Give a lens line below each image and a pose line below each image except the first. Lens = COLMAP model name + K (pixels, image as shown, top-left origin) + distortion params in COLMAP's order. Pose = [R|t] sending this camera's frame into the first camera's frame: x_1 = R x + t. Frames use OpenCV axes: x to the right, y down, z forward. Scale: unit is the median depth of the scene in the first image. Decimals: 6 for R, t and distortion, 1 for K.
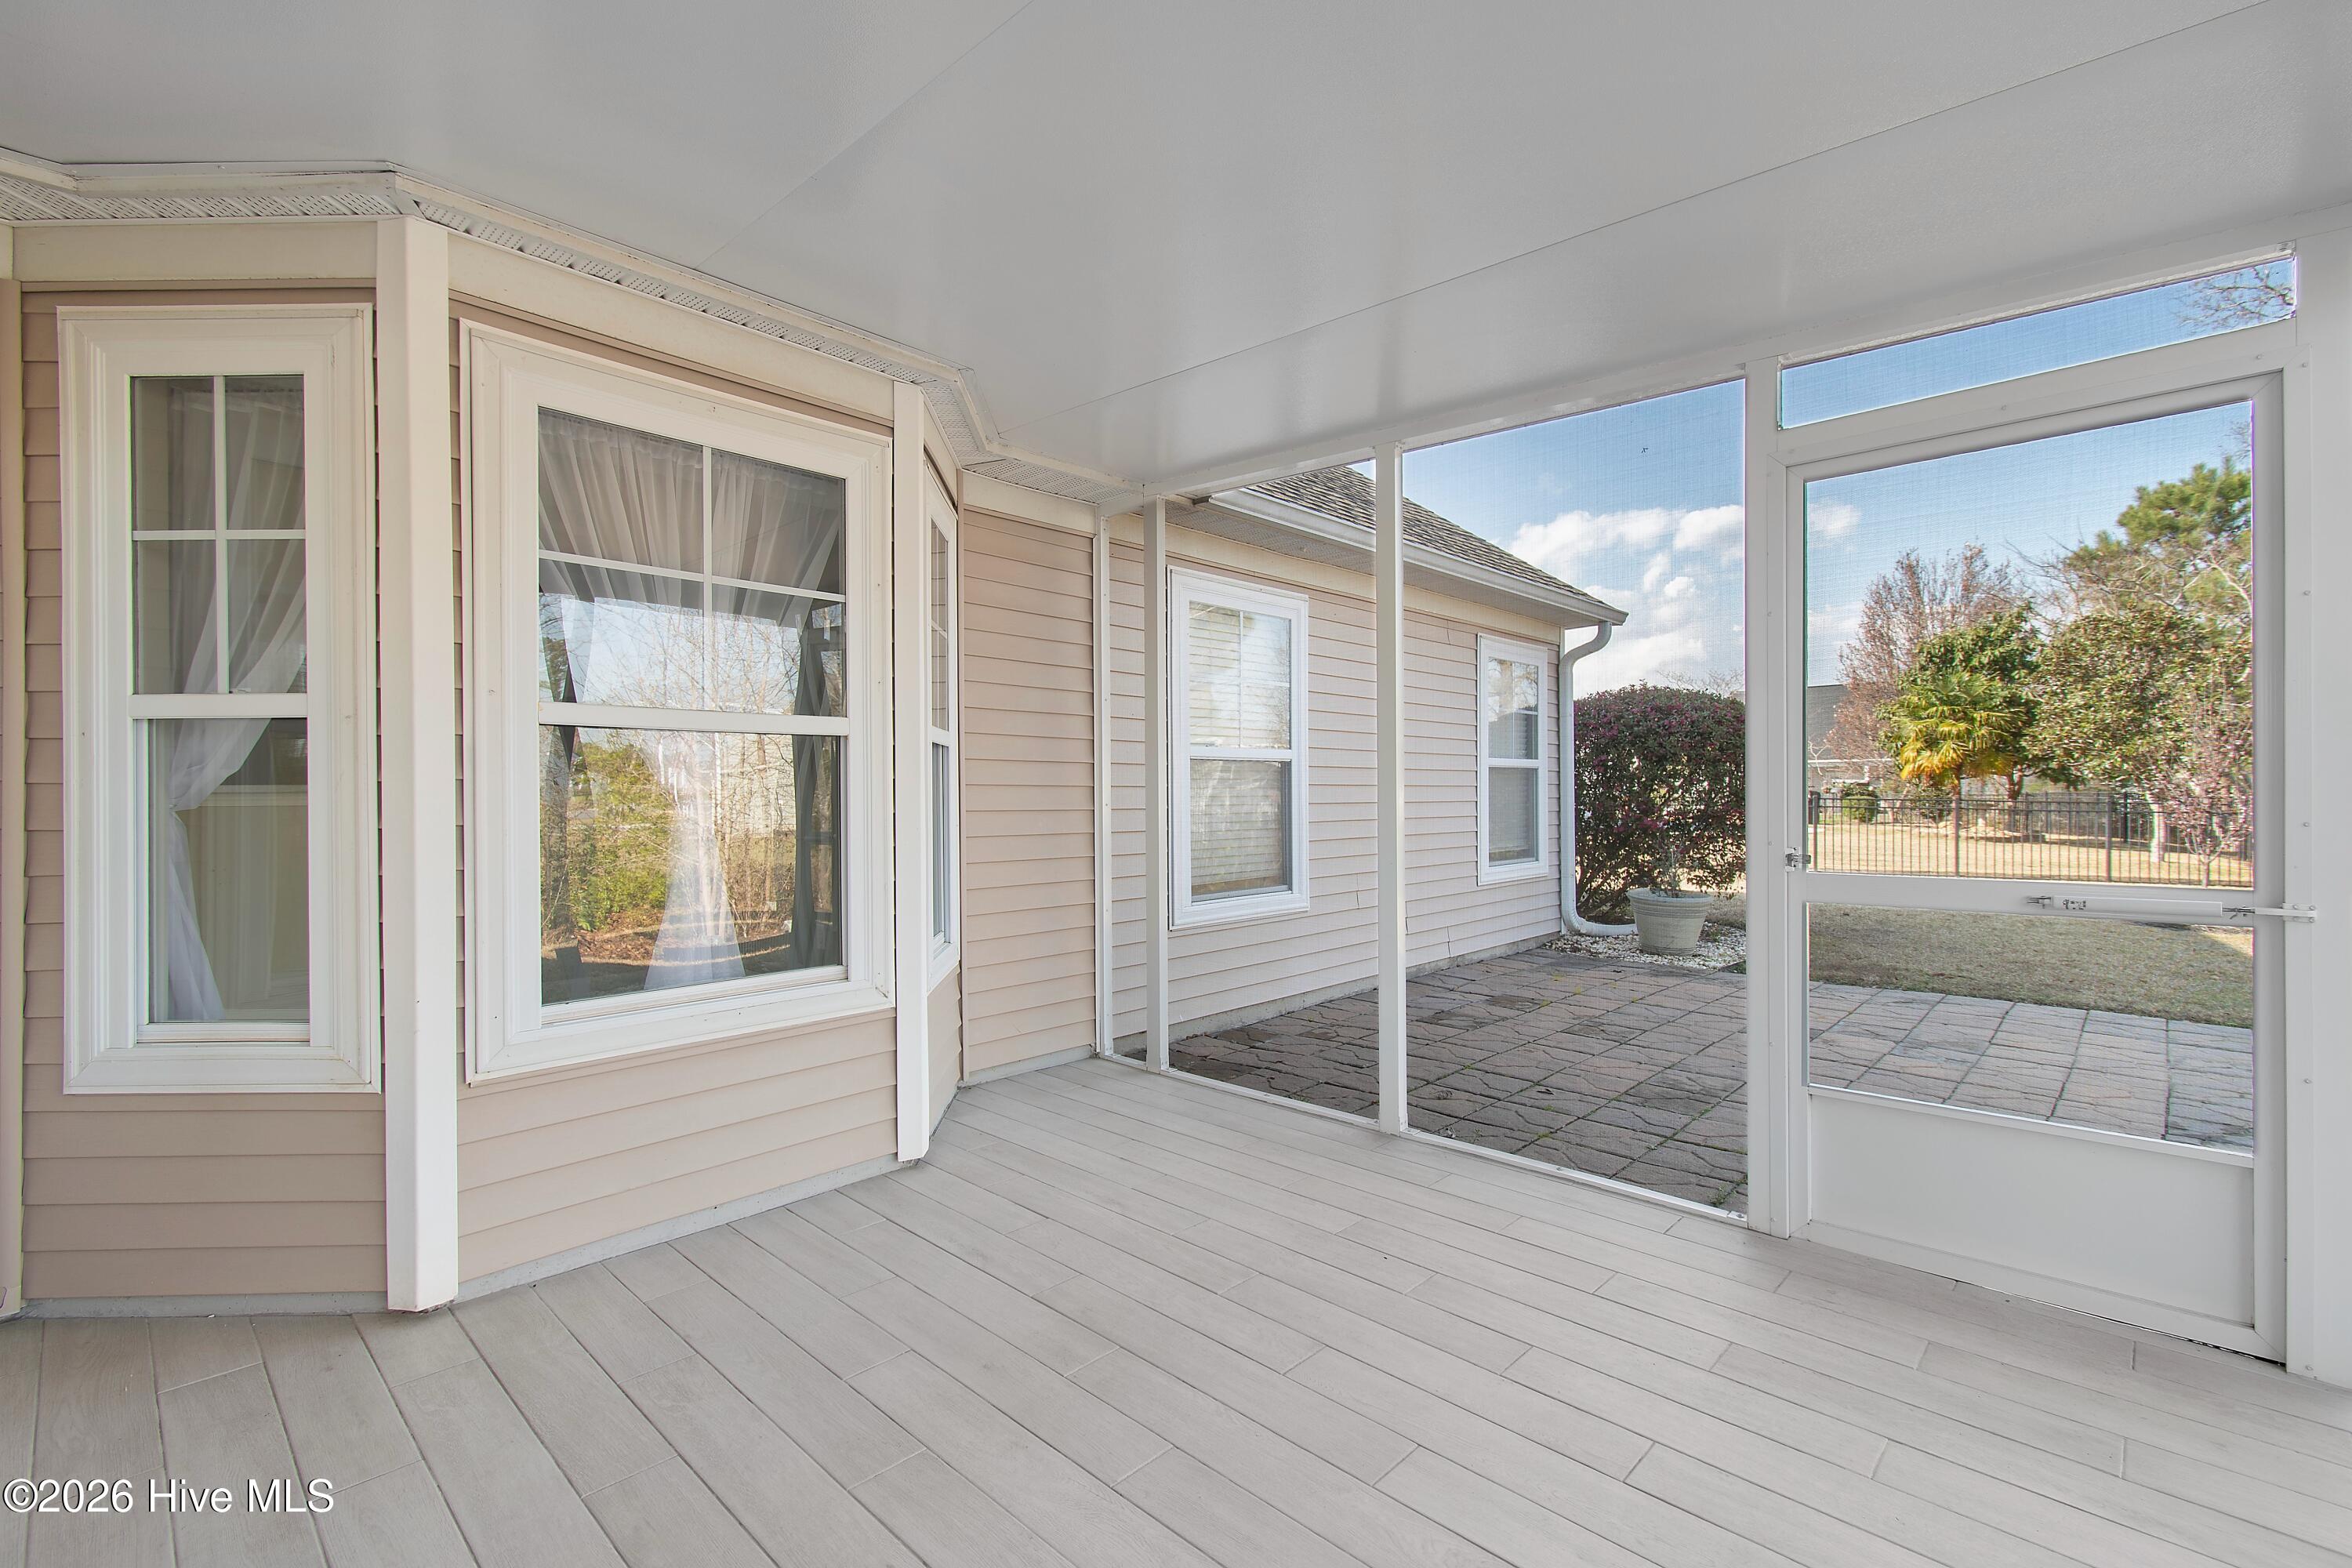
lens RADIAL K [[1035.9, 0, 1177.0], [0, 1035.9, 785.1], [0, 0, 1]] dist [0.007490, -0.003607]
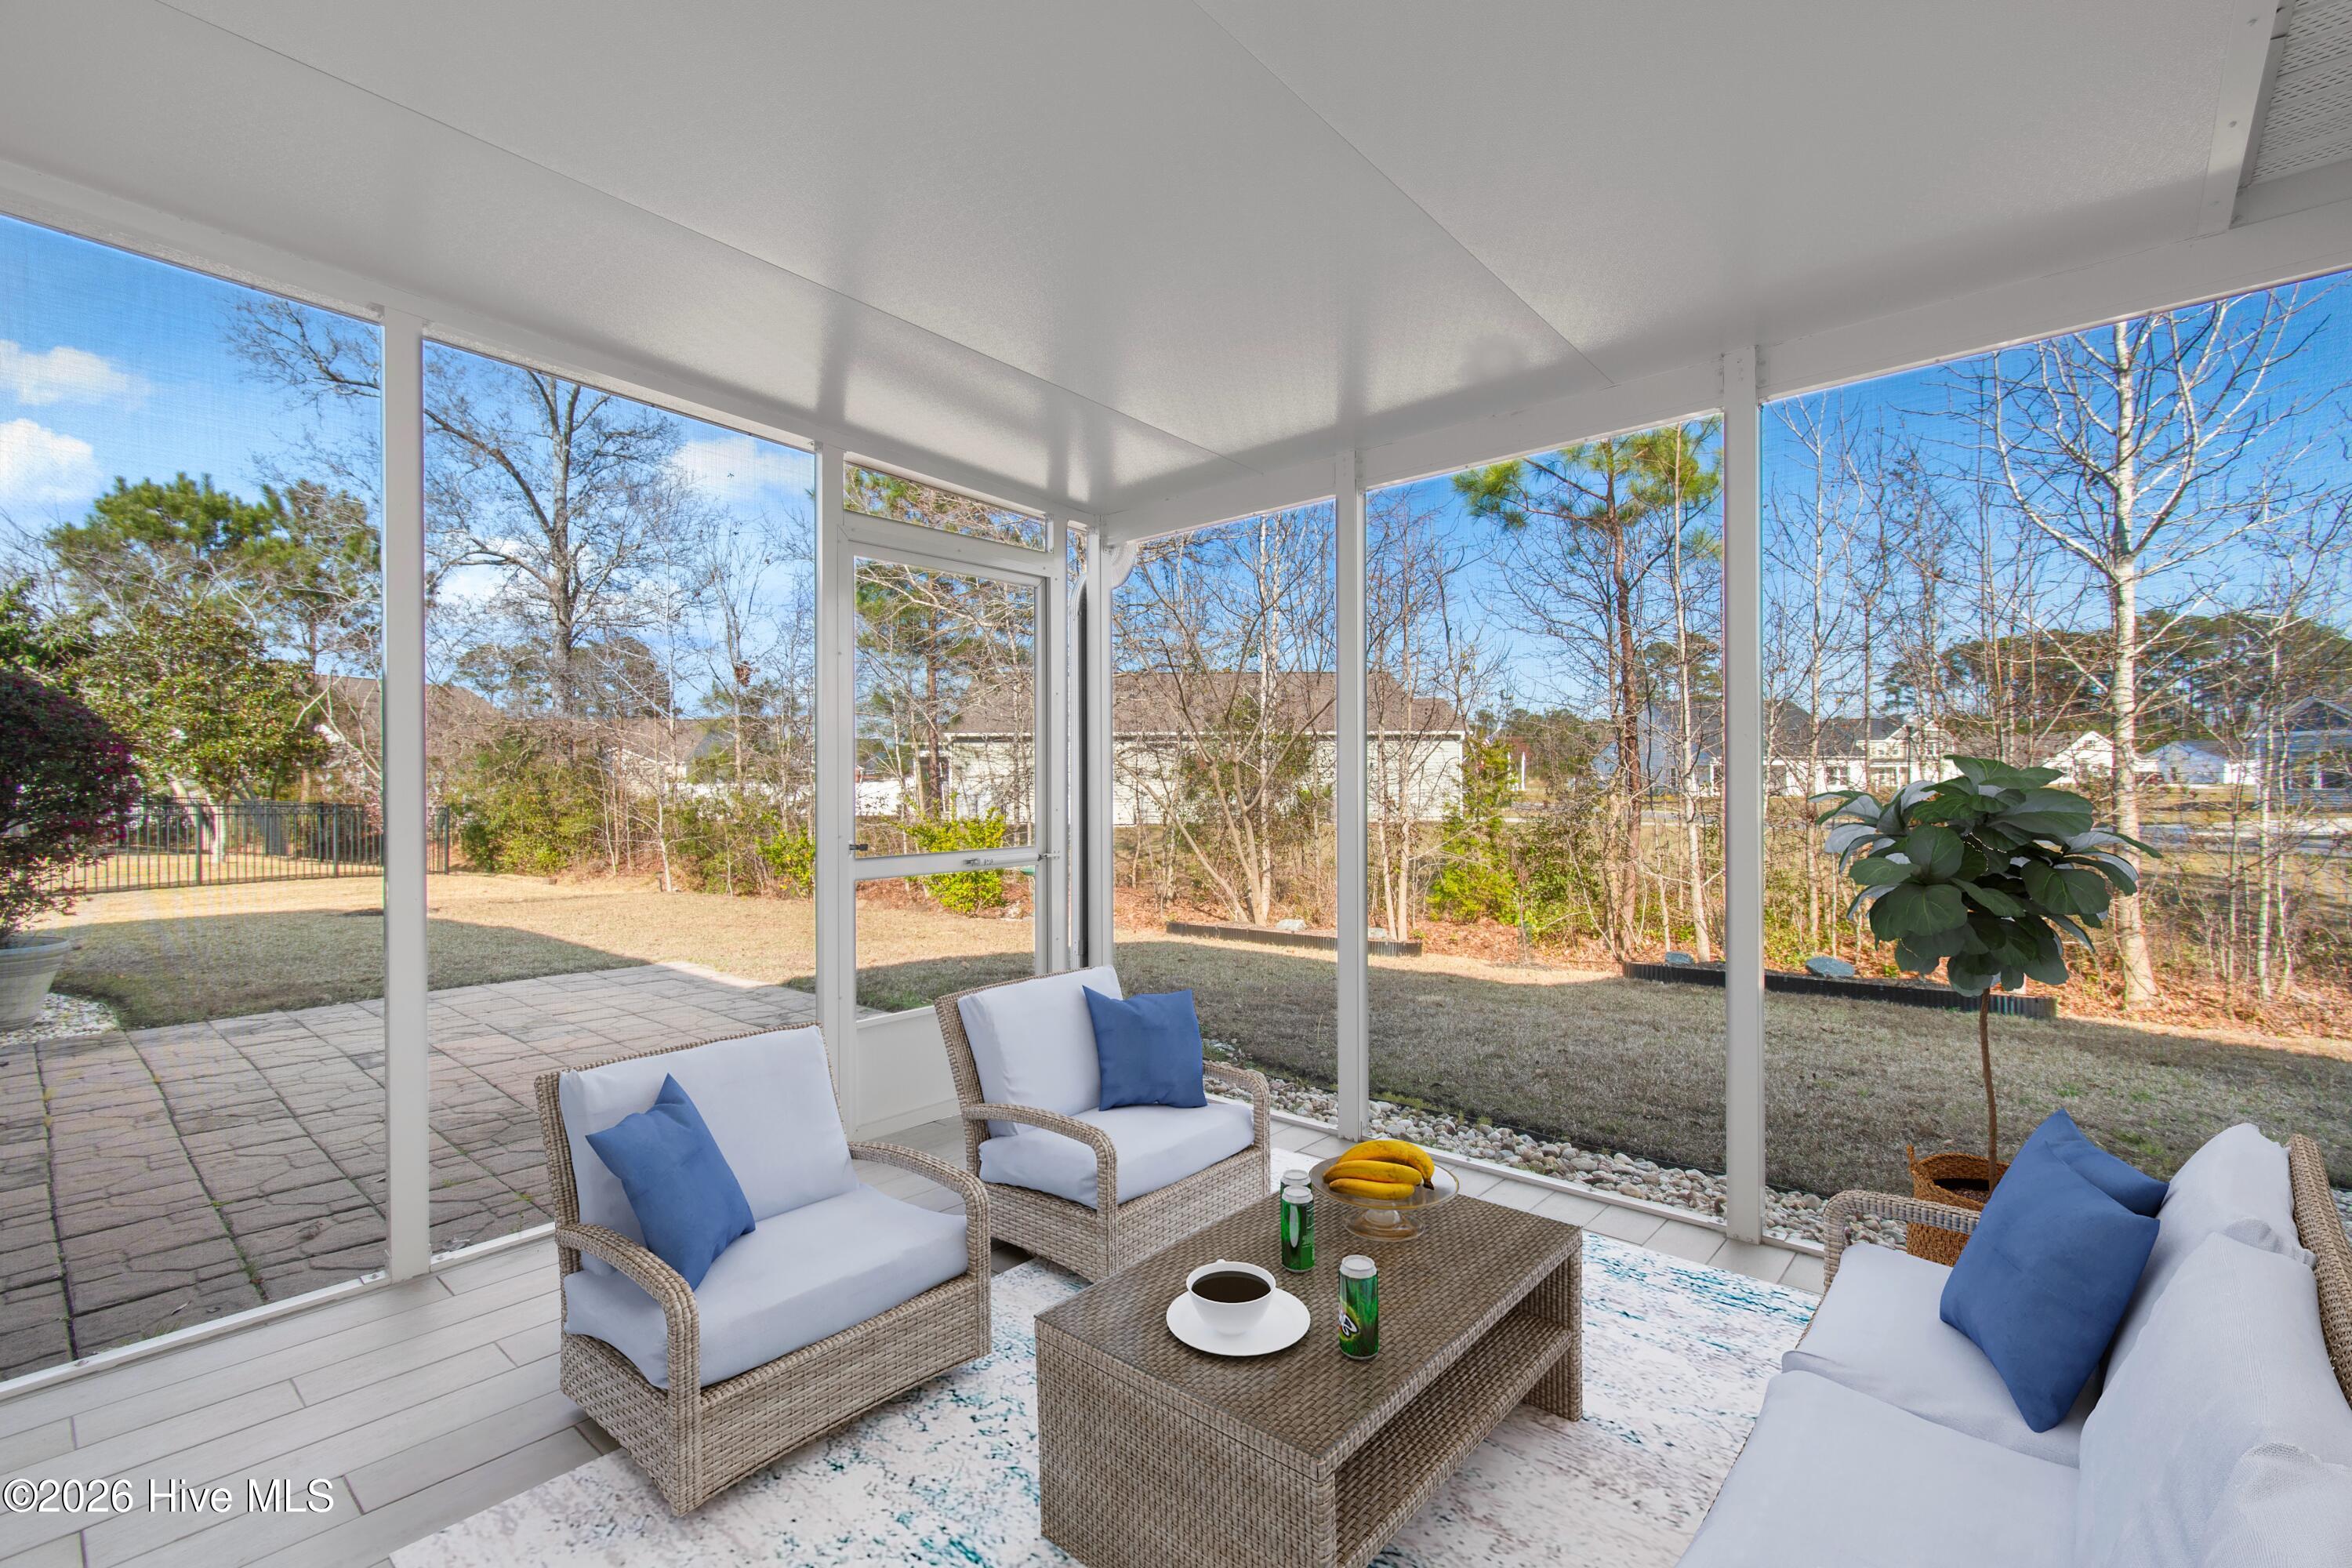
lens RADIAL K [[1035.9, 0, 1170.7], [0, 1035.9, 785.9], [0, 0, 1]] dist [0.007490, -0.003607]
pose [[-0.036255, 0.006988, 0.999318, -0.421605], [-0.004601, 0.999964, -0.007159, 0.004719], [-0.999332, -0.004857, -0.036221, 0.420698]]
